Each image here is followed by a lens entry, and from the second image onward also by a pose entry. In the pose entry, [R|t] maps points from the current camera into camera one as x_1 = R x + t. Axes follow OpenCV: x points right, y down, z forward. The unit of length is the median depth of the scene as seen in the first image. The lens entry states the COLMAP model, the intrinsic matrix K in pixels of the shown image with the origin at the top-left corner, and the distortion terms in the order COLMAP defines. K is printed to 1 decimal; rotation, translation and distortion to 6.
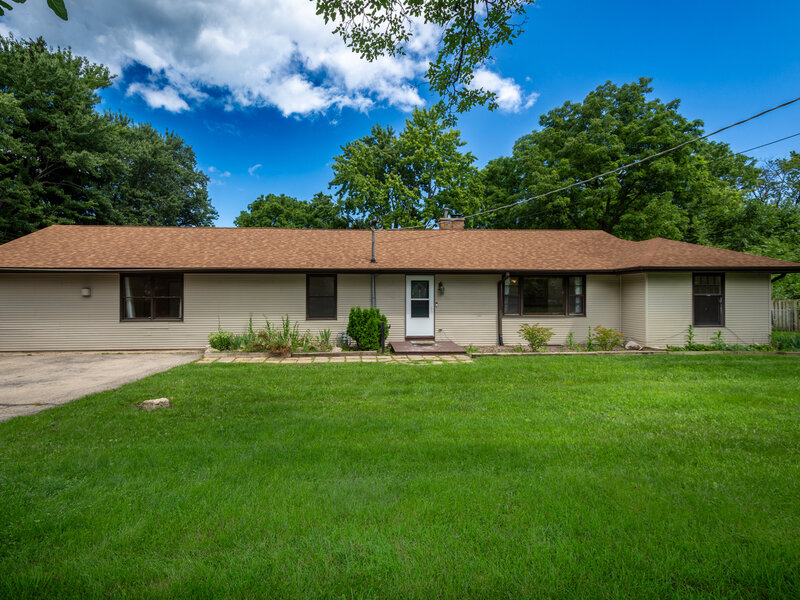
lens RADIAL K [[356.4, 0, 399.9], [0, 356.4, 273.5], [0, 0, 1]] dist [0.000353, 0.000046]
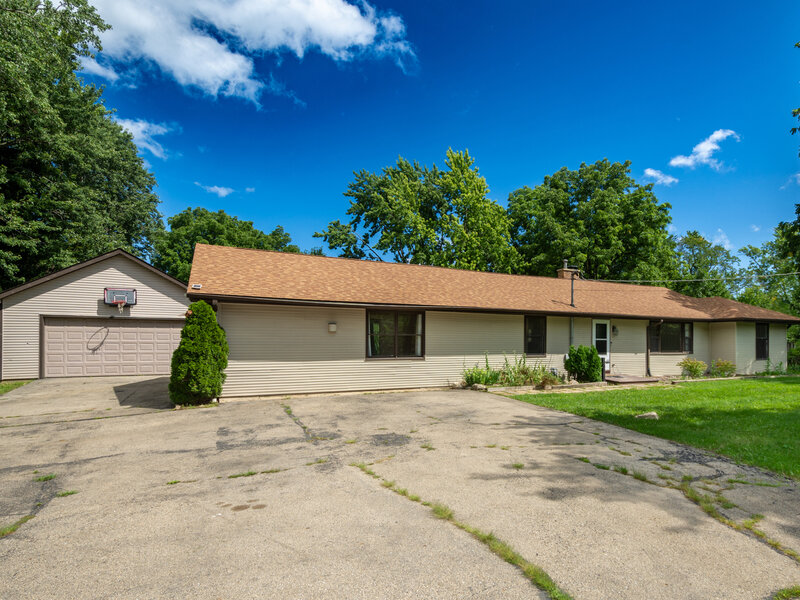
lens RADIAL K [[387.2, 0, 401.2], [0, 387.2, 309.6], [0, 0, 1]] dist [0.002317, 0.000247]
pose [[0.939394, 0.035931, 0.340951, -1.026935], [-0.035431, 0.999342, -0.007696, 0.006198], [-0.341004, -0.004850, 0.940049, 0.002354]]
